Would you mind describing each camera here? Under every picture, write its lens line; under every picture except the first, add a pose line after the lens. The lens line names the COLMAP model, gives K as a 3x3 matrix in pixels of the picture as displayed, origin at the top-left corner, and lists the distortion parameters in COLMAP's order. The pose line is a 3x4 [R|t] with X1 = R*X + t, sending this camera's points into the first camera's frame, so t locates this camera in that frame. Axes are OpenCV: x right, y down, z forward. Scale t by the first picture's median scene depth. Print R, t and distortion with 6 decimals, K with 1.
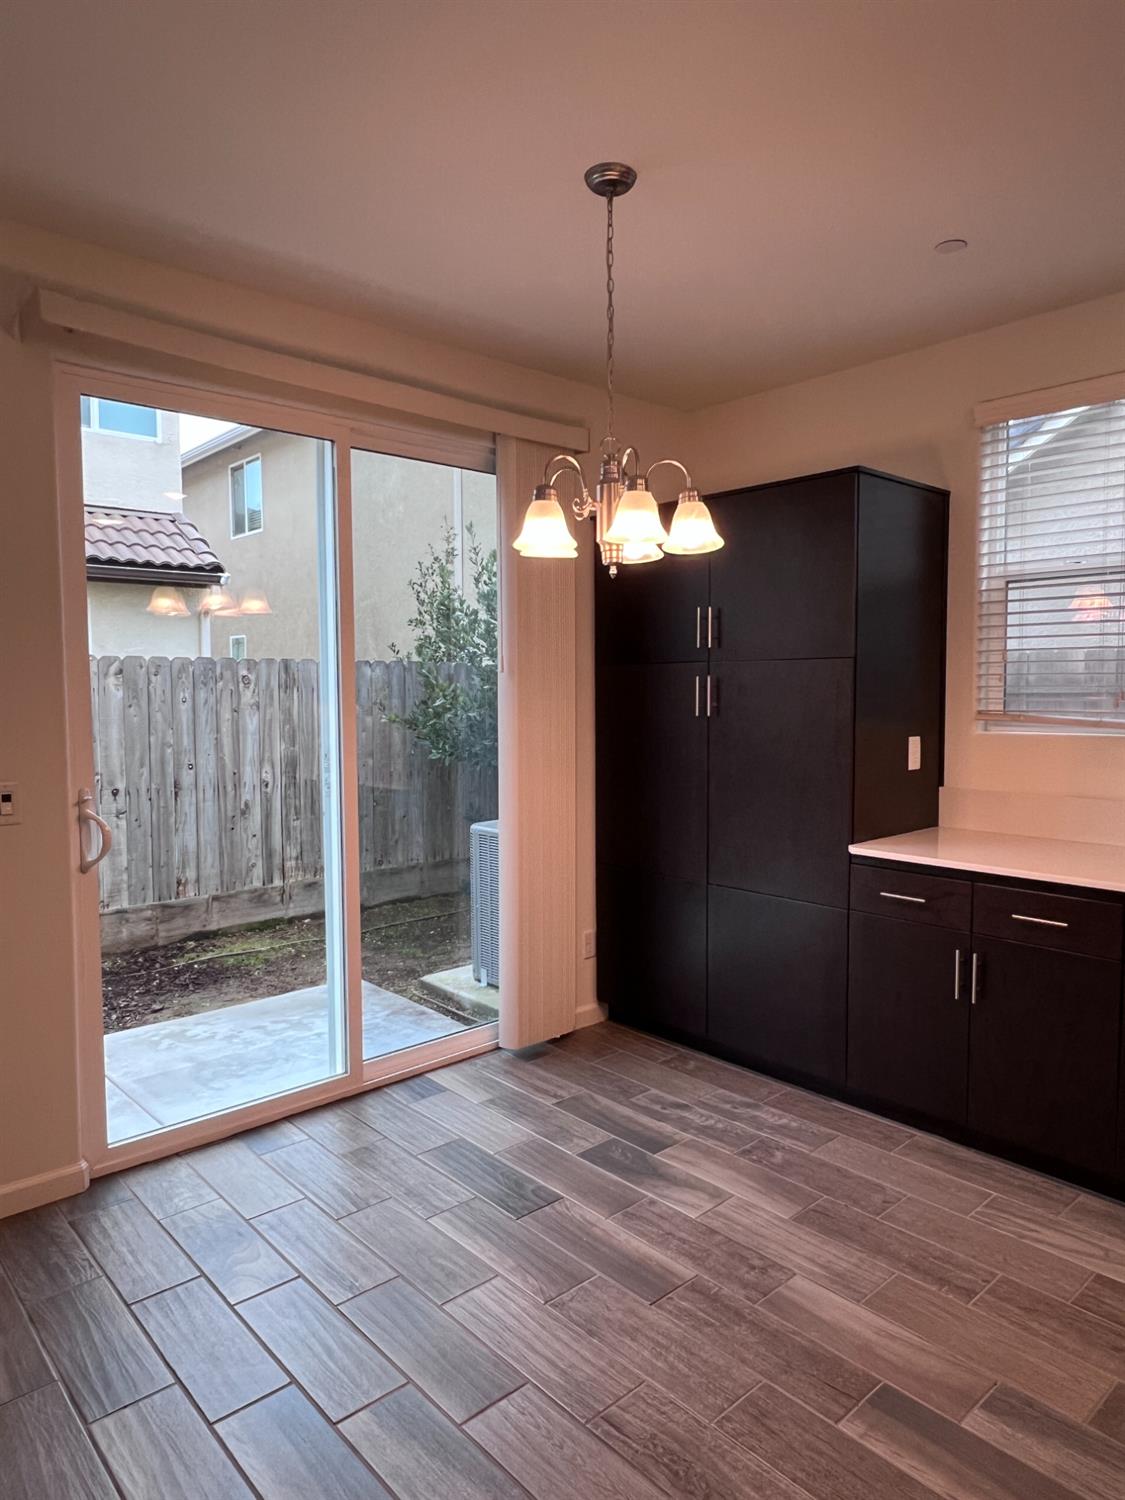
lens RADIAL K [[962.8, 0, 562.5], [0, 962.8, 750.0], [0, 0, 1]] dist [0.000080, 0.004676]
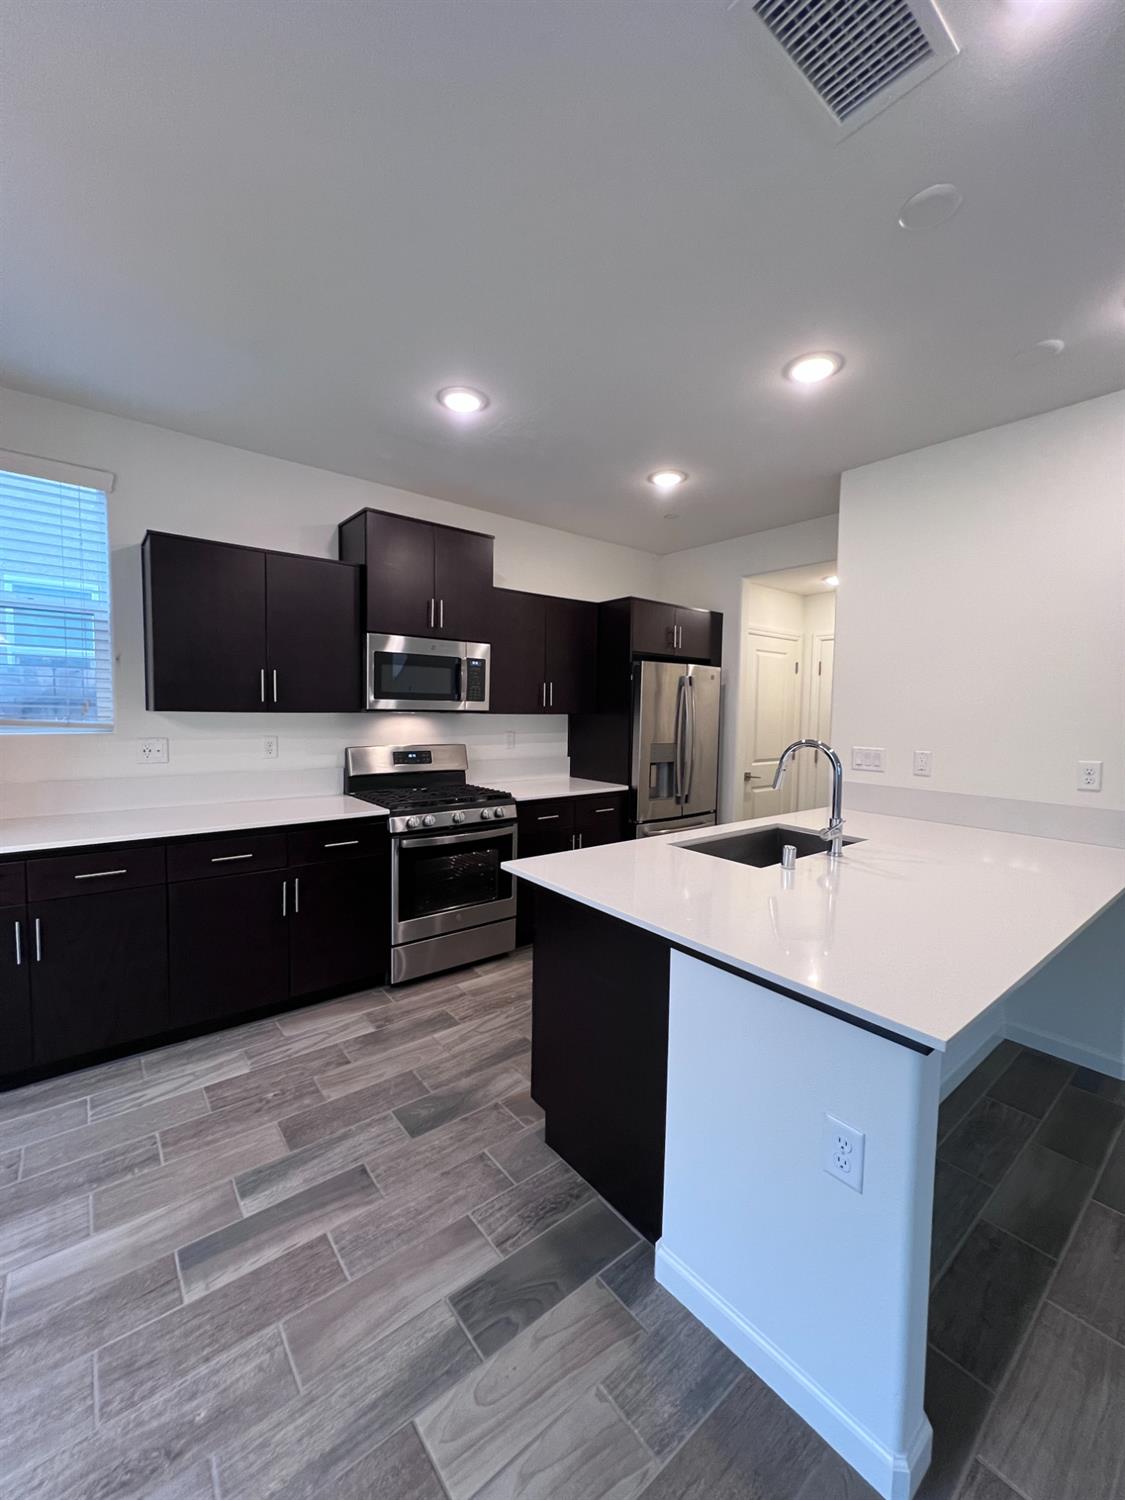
lens RADIAL K [[601.0, 0, 562.5], [0, 601.0, 750.0], [0, 0, 1]] dist [-0.002808, 0.000567]
pose [[0.058920, -0.066550, 0.996042, -0.228063], [0.048035, 0.996809, 0.063759, -0.014141], [-0.997106, 0.044088, 0.061929, 0.254921]]
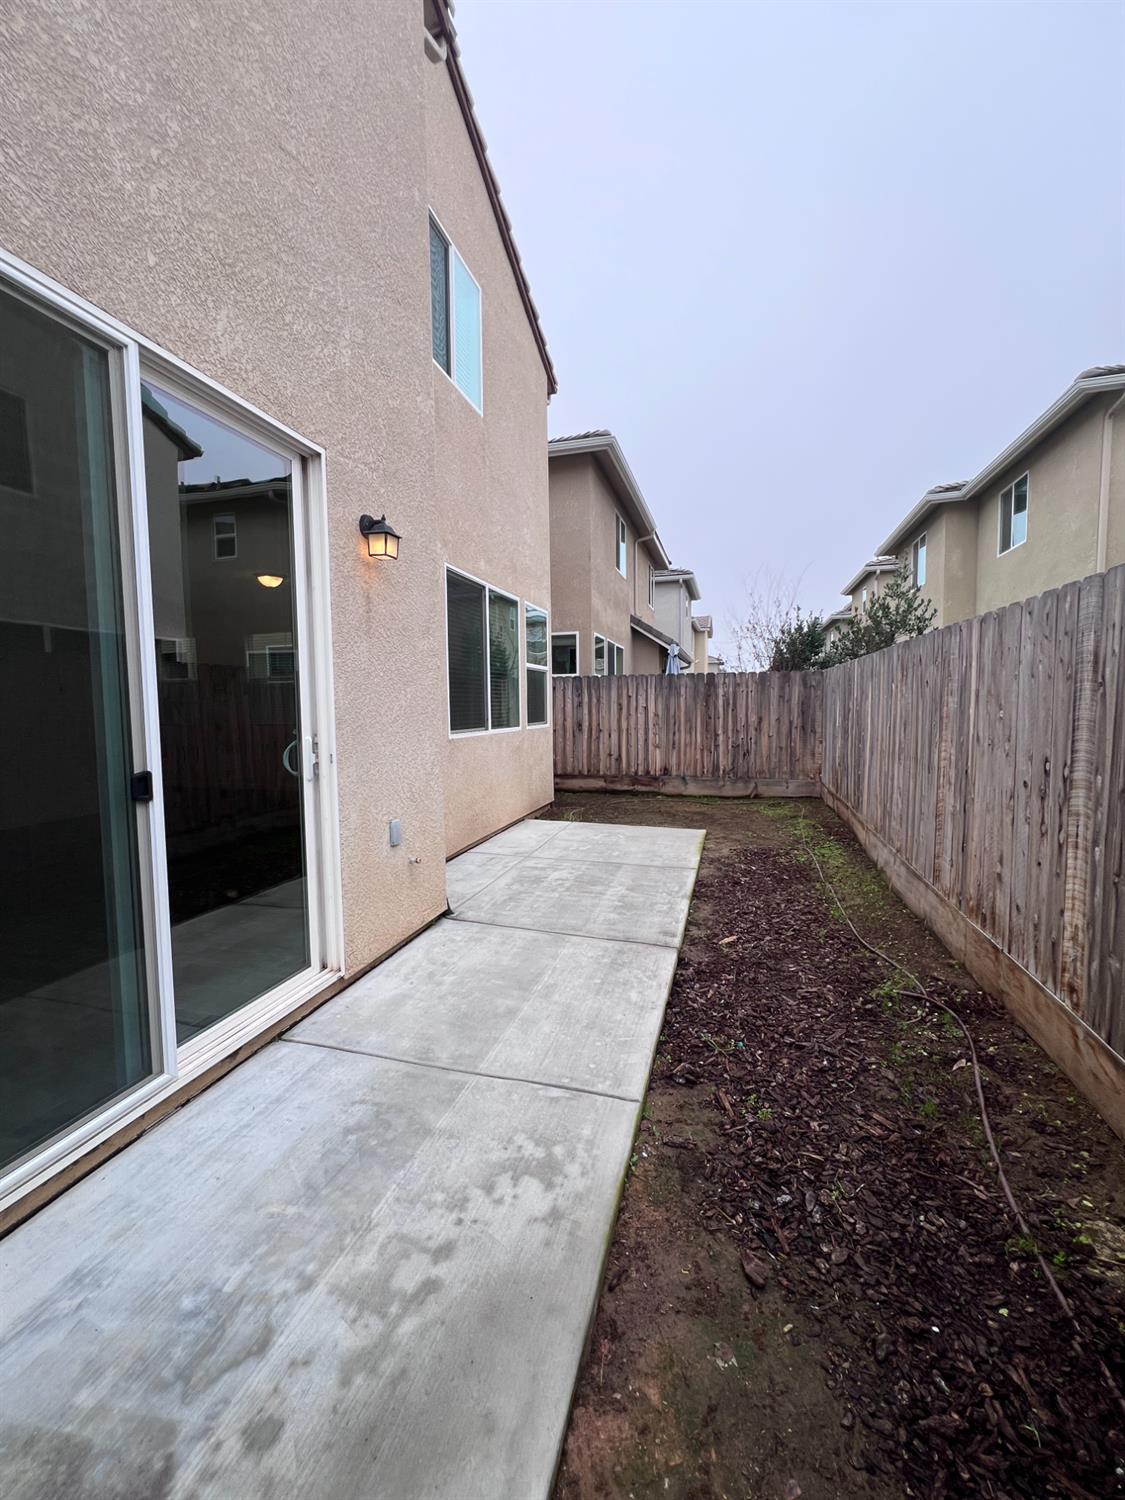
lens RADIAL K [[601.0, 0, 562.5], [0, 601.0, 750.0], [0, 0, 1]] dist [-0.002808, 0.000567]
pose [[-0.845422, 0.051993, -0.531563, -0.279425], [-0.022169, 0.990977, 0.132188, -0.046355], [0.533639, 0.123539, -0.836641, 1.718043]]
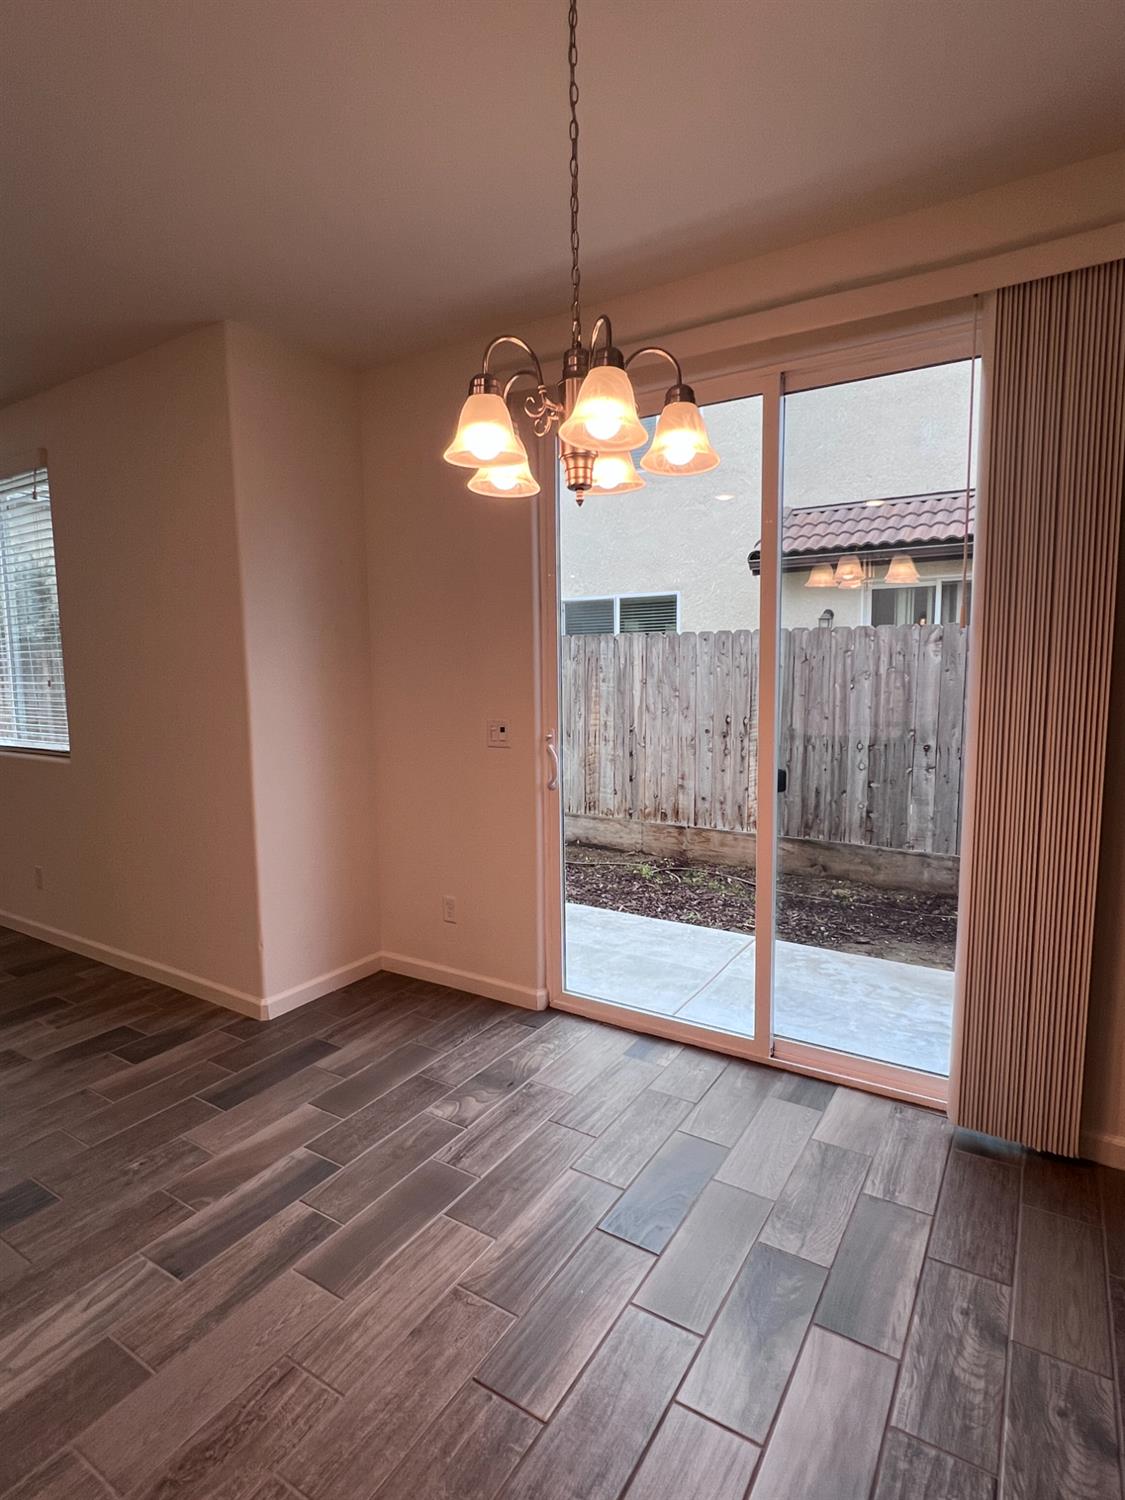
lens RADIAL K [[784.5, 0, 562.5], [0, 784.5, 750.0], [0, 0, 1]] dist [-0.001692, -0.000507]
pose [[0.272622, 0.107414, -0.956106, 0.488931], [-0.053345, 0.993907, 0.096450, -0.032481], [0.960641, 0.024709, 0.276691, 0.595862]]
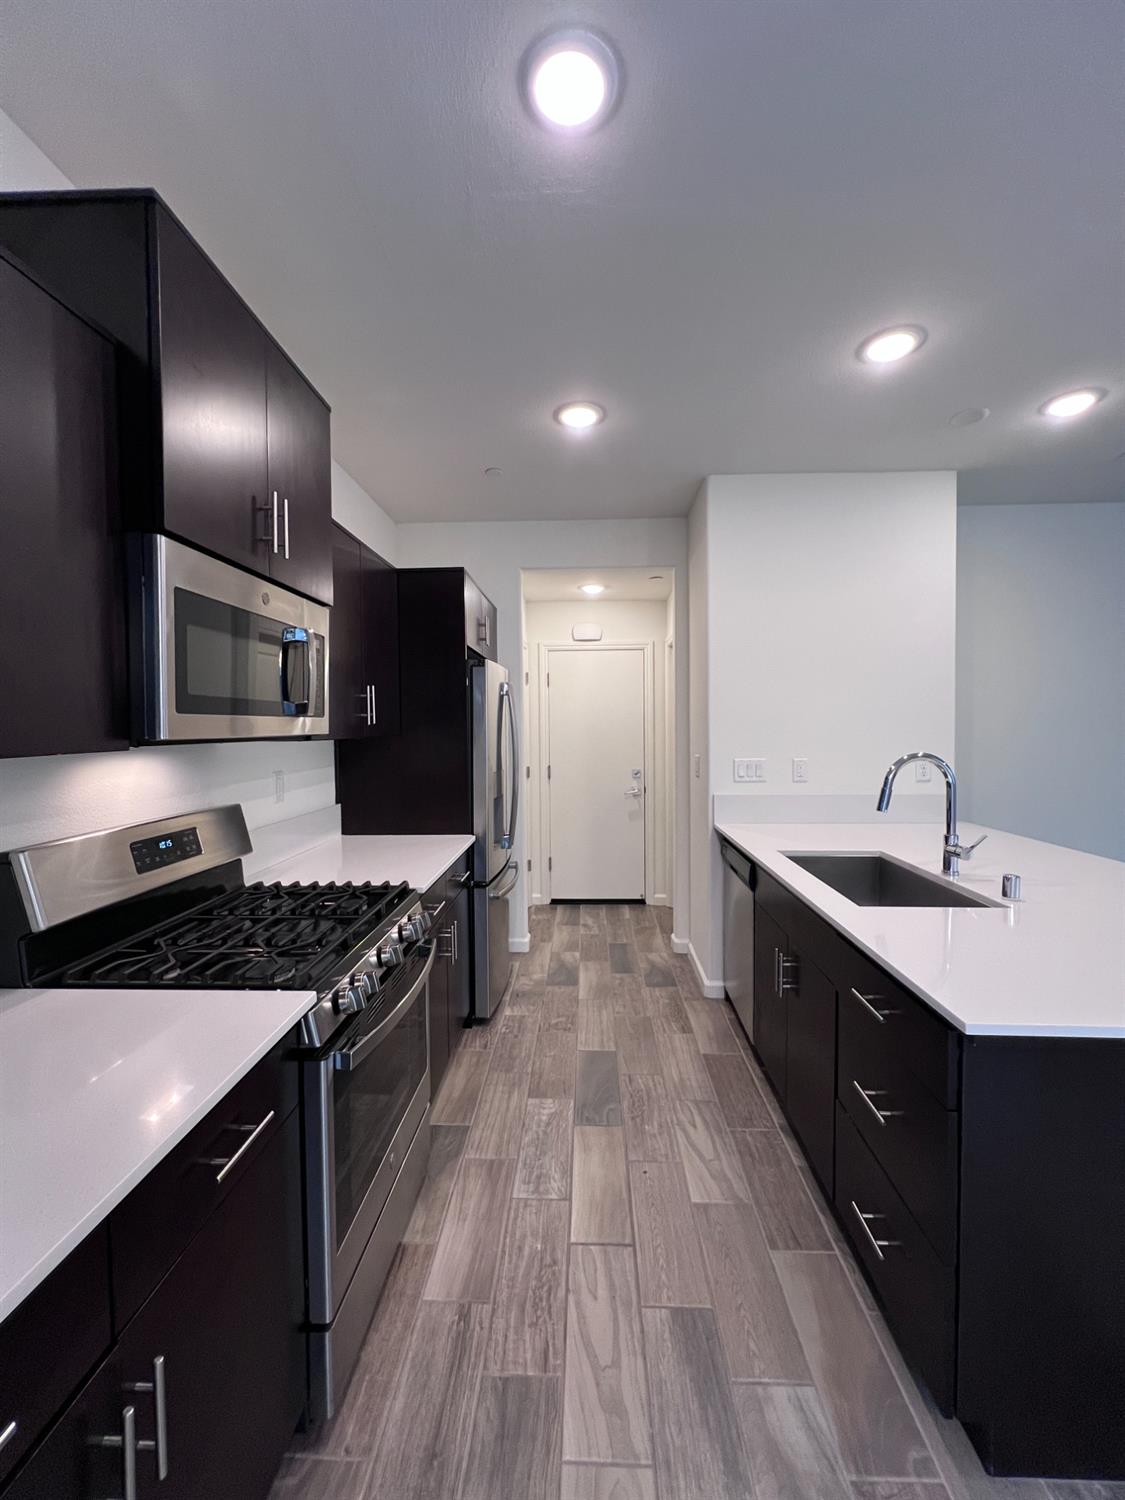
lens RADIAL K [[601.0, 0, 562.5], [0, 601.0, 750.0], [0, 0, 1]] dist [-0.002808, 0.000567]
pose [[-0.714330, -0.014456, 0.699659, 0.286109], [0.057746, 0.995159, 0.079519, -0.040179], [-0.697422, 0.097205, -0.710038, 0.701541]]
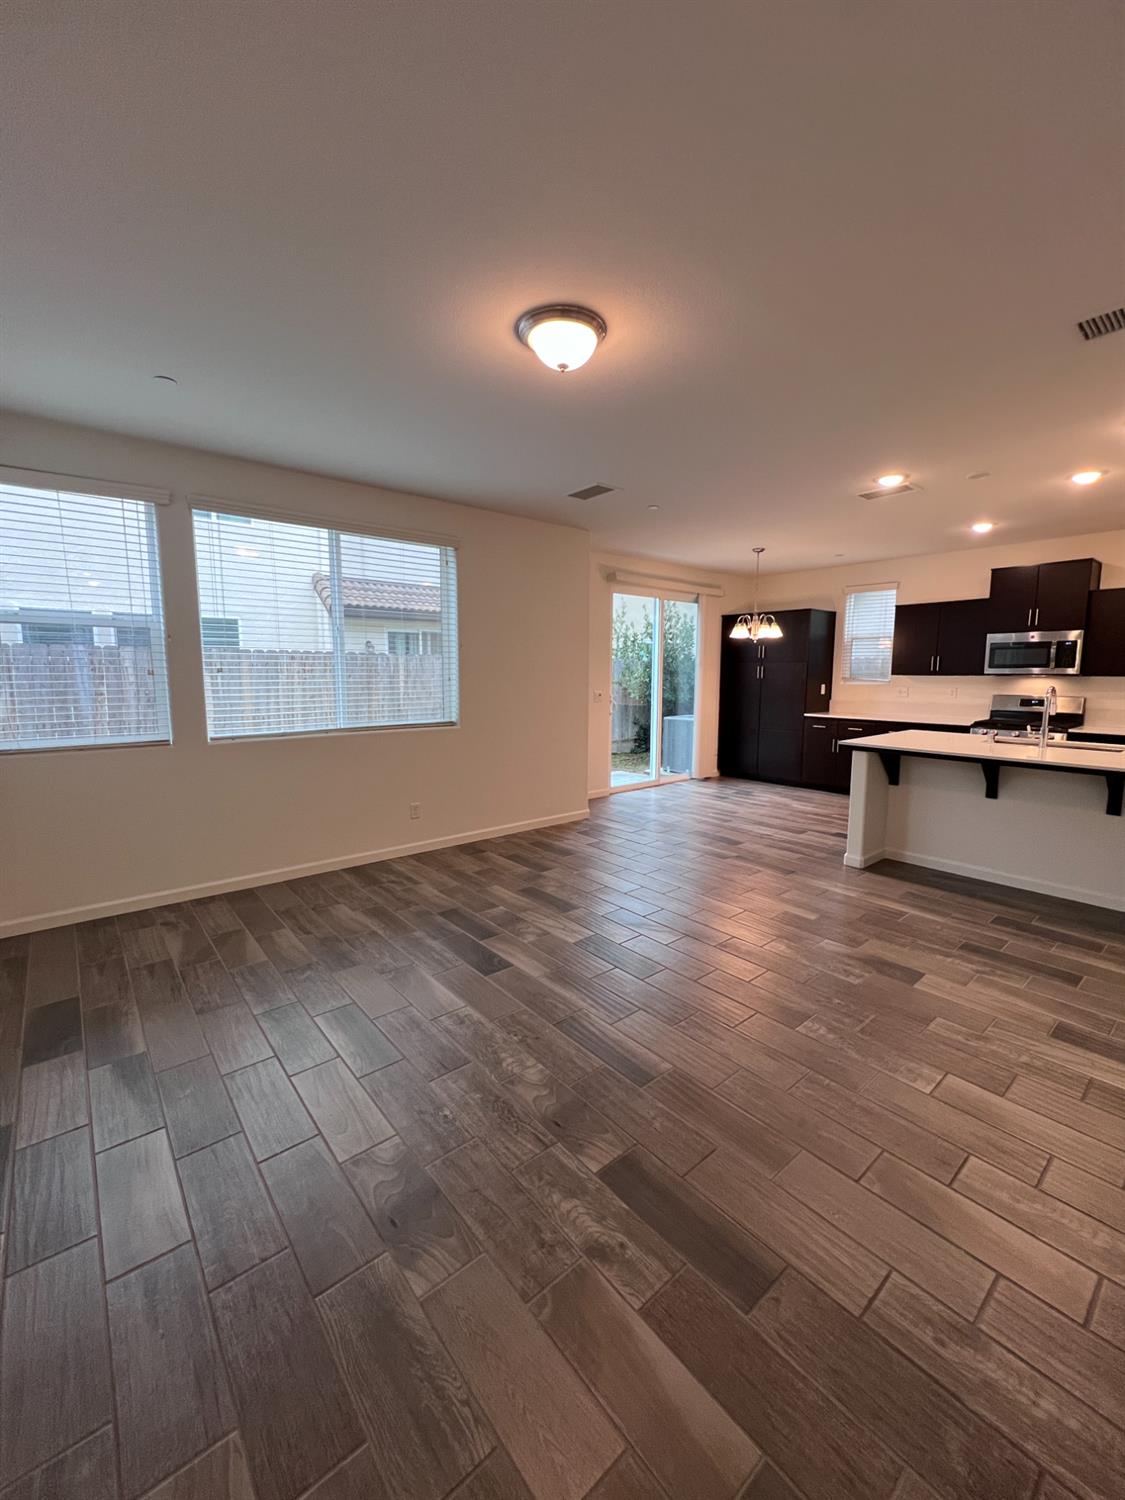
lens RADIAL K [[614.7, 0, 562.5], [0, 614.7, 750.0], [0, 0, 1]] dist [0.000155, -0.006845]
pose [[0.999630, 0.011244, -0.024776, -0.535313], [-0.009676, 0.997997, 0.062517, 0.095977], [0.025430, -0.062254, 0.997736, -1.293041]]
